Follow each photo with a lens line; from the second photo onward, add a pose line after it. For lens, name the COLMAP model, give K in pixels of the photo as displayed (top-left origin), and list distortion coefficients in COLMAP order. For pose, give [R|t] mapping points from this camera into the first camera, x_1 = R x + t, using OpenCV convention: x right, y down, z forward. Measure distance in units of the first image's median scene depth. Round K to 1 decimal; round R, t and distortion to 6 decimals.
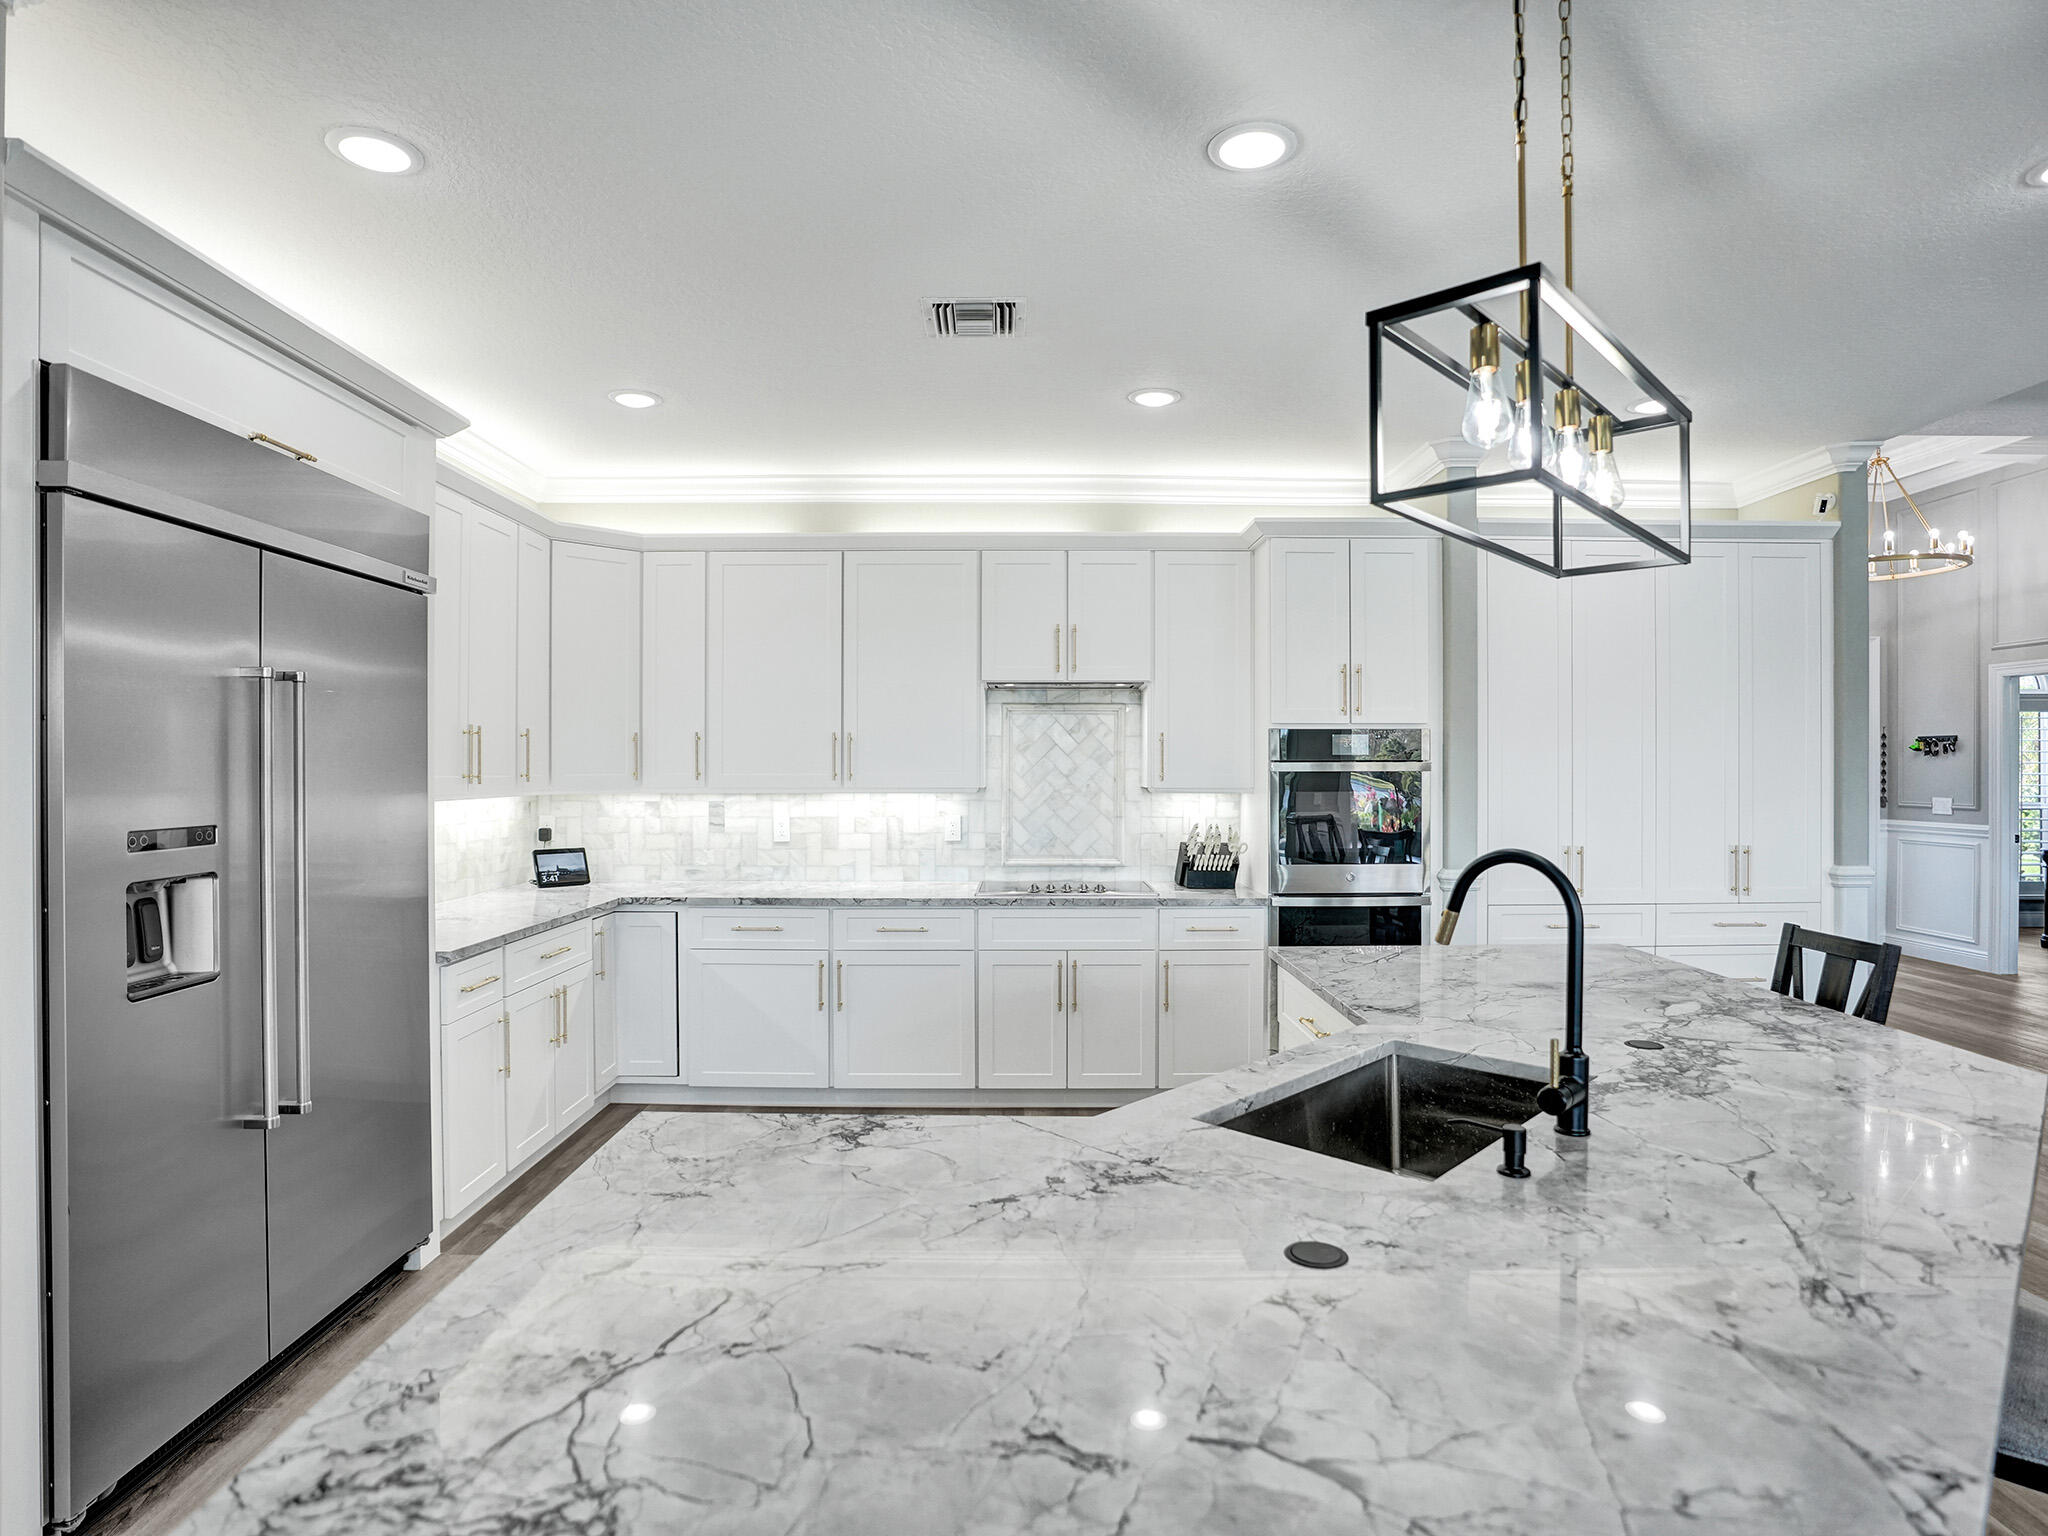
lens RADIAL K [[1119.0, 0, 1015.9], [0, 1119.0, 771.0], [0, 0, 1]] dist [-0.064160, 0.030705]
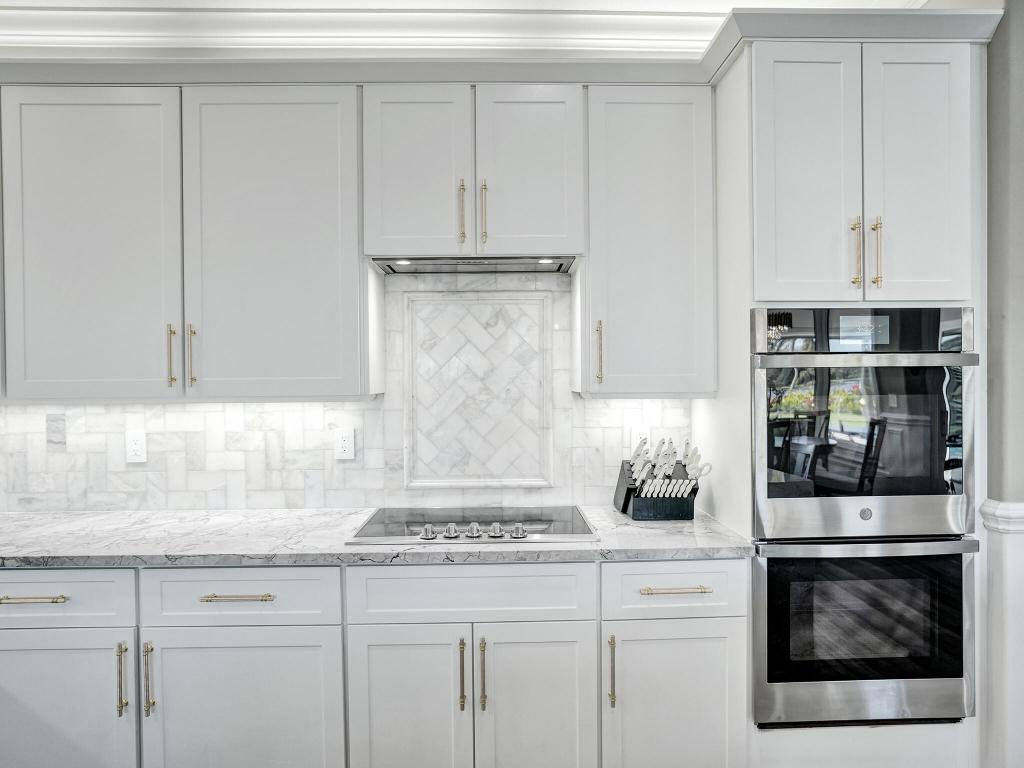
lens RADIAL K [[648.0, 0, 512.0], [0, 648.0, 384.0], [0, 0, 1]] dist [-0.035869, 0.000085]
pose [[0.999534, -0.010160, 0.028786, 0.054235], [0.010055, 0.999942, 0.003785, 0.006666], [-0.028823, -0.003494, 0.999578, 0.526568]]
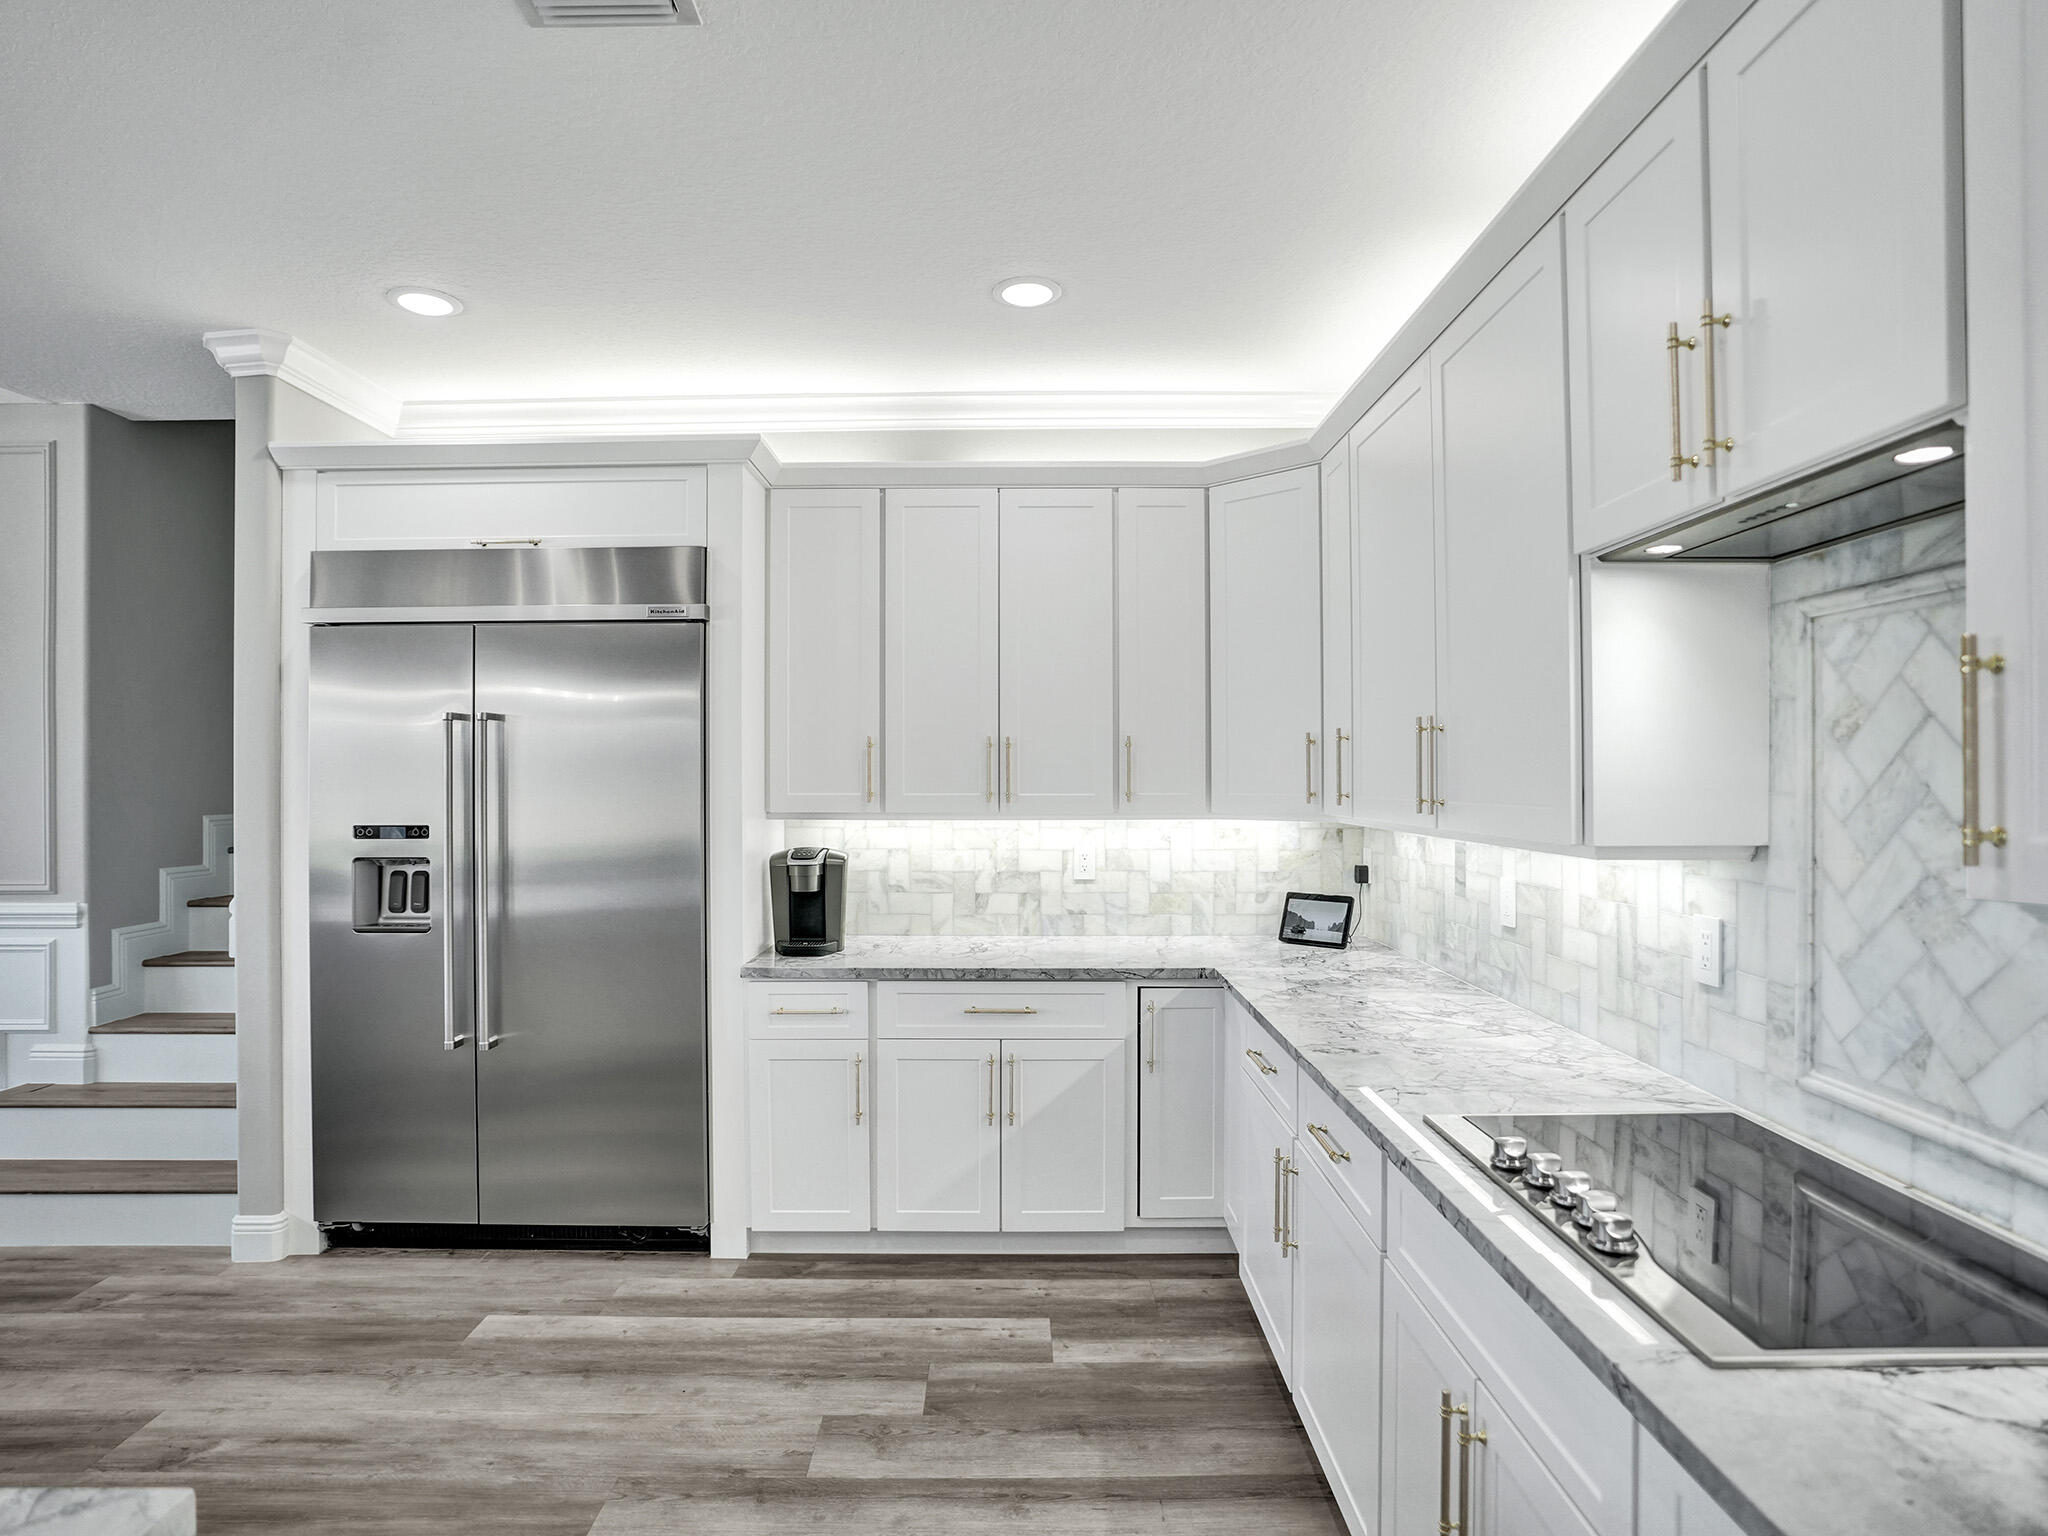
lens RADIAL K [[1119.0, 0, 1015.9], [0, 1119.0, 771.0], [0, 0, 1]] dist [-0.064160, 0.030705]
pose [[0.002221, -0.004558, -0.999987, 0.315576], [-0.002139, 0.999987, -0.004563, -0.007290], [0.999995, 0.002149, 0.002211, 0.774526]]
